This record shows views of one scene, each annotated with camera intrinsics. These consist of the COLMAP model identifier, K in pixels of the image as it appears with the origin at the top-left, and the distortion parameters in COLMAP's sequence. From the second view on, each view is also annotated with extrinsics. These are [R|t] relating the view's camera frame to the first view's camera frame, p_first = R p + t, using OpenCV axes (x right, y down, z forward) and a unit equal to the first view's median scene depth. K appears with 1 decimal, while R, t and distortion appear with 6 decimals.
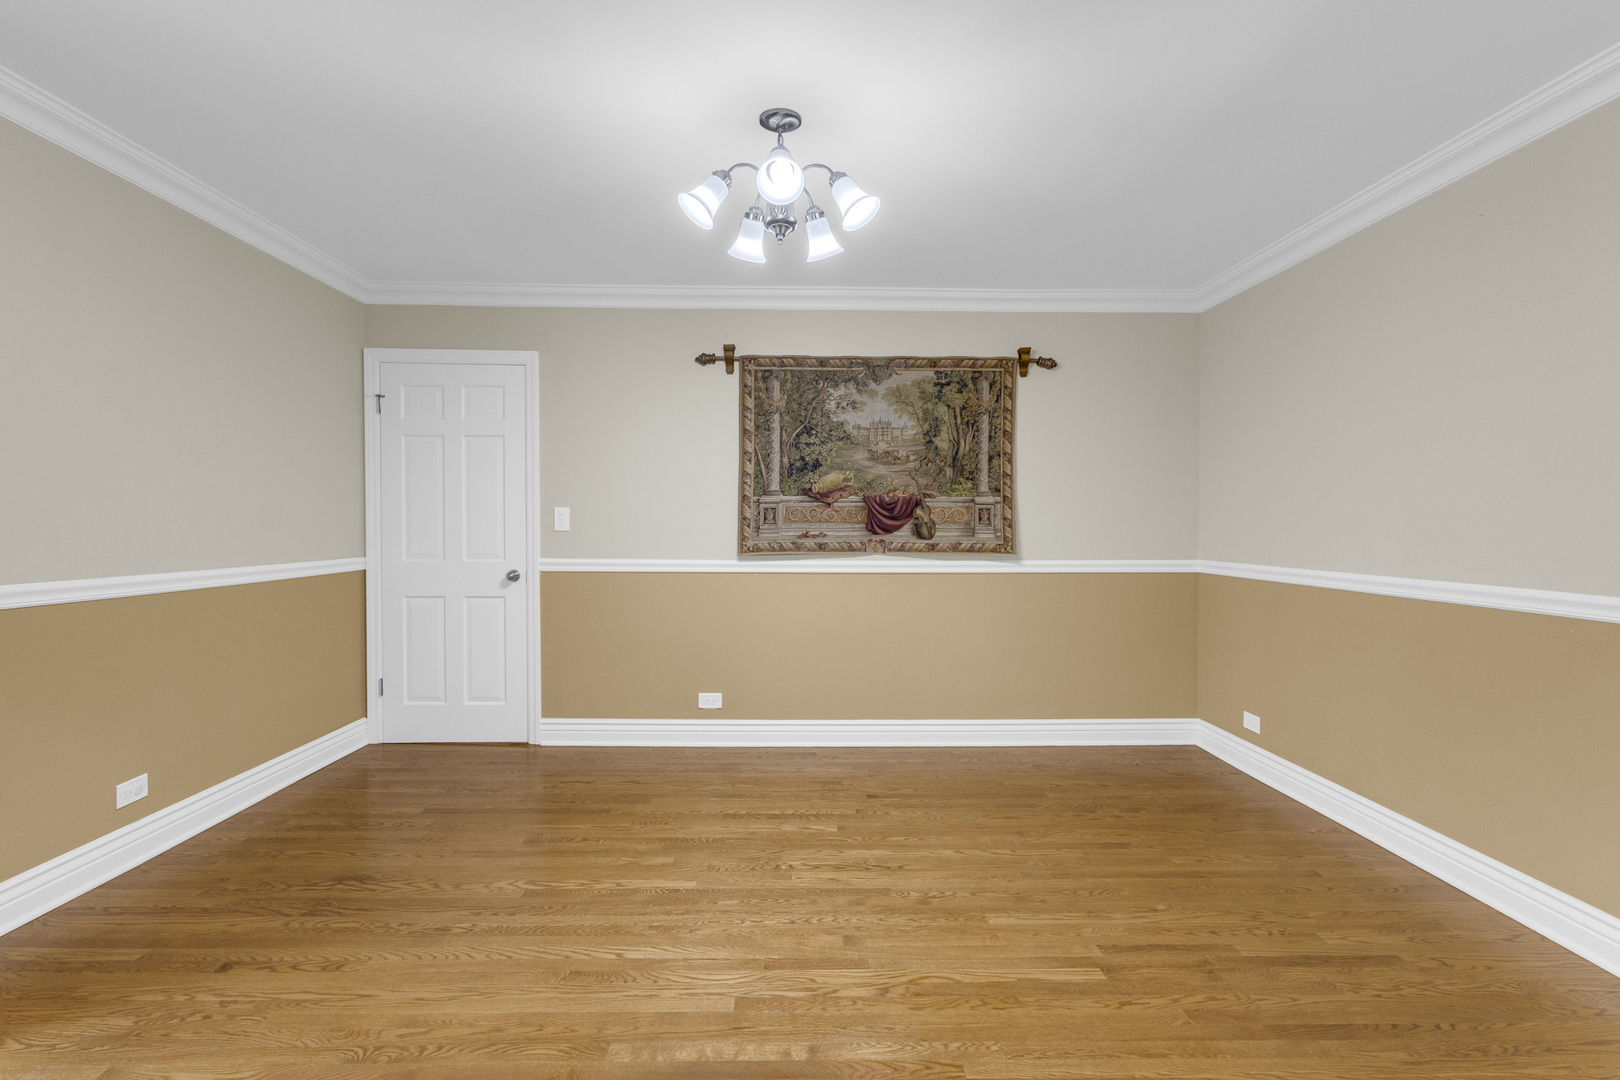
lens RADIAL K [[769.4, 0, 817.7], [0, 769.4, 530.1], [0, 0, 1]] dist [-0.001486, 0.000277]
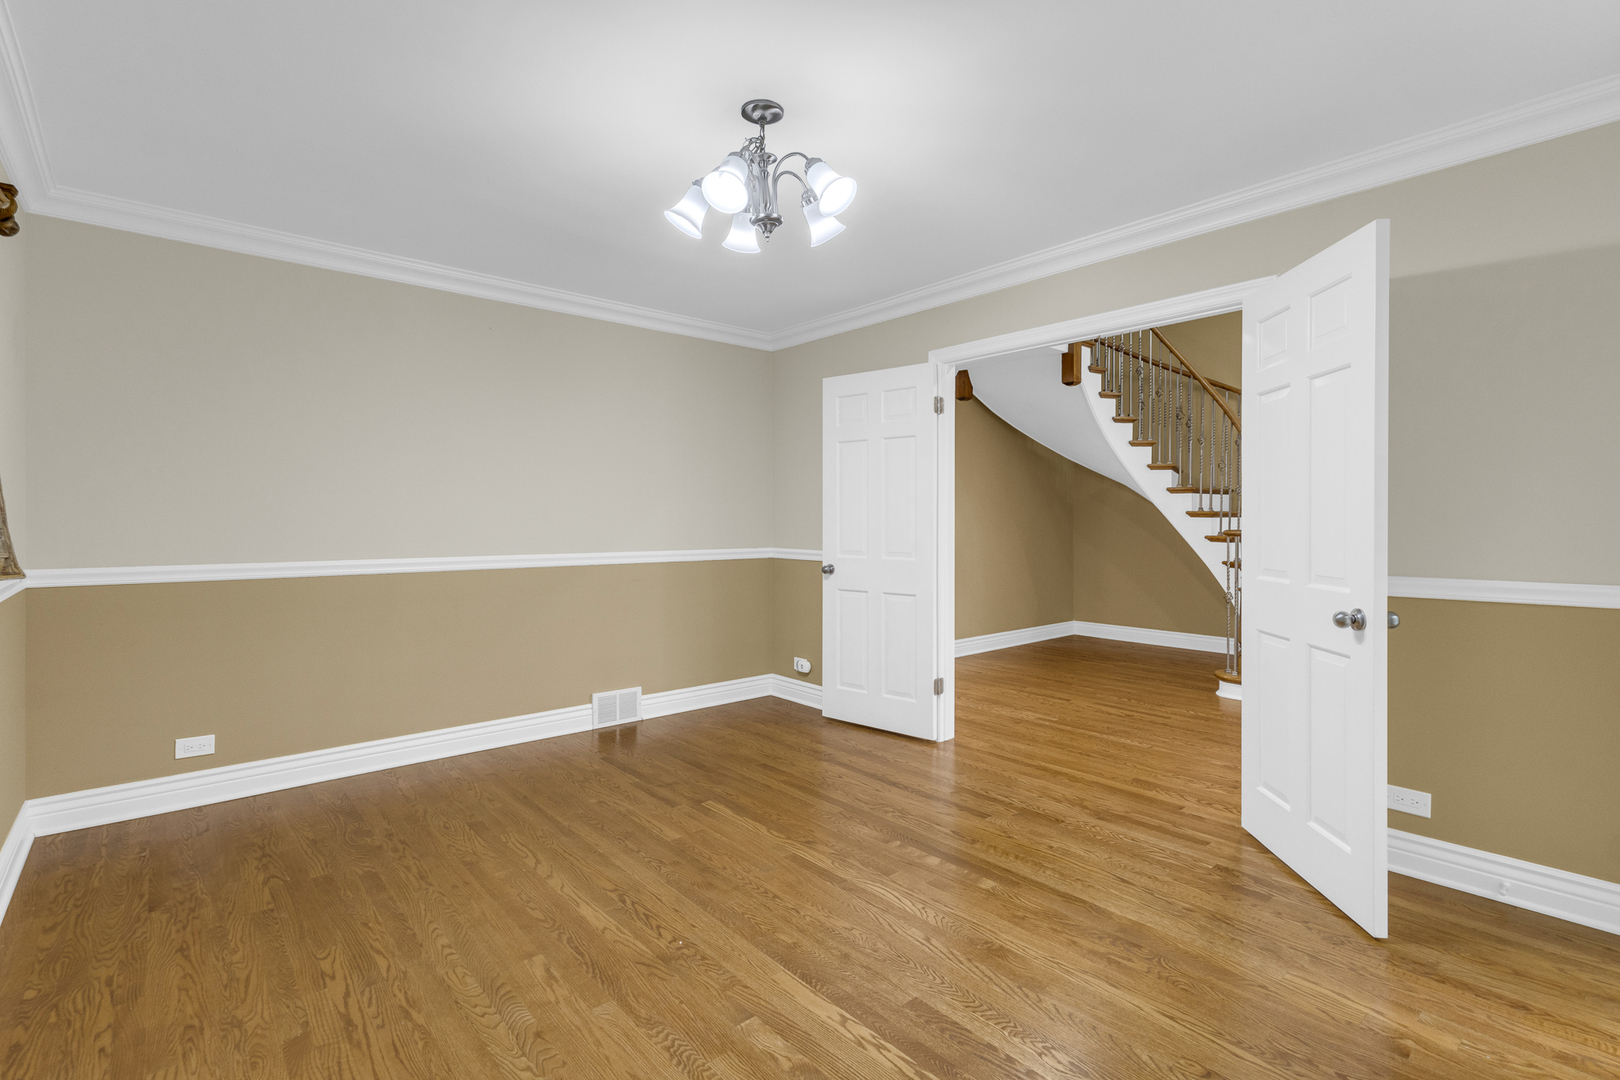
lens RADIAL K [[769.4, 0, 817.7], [0, 769.4, 530.1], [0, 0, 1]] dist [-0.001486, 0.000277]
pose [[-0.644531, -0.012790, 0.764472, -0.588724], [0.005339, 0.999760, 0.021228, -0.007670], [-0.764560, 0.017764, -0.644308, 1.105475]]
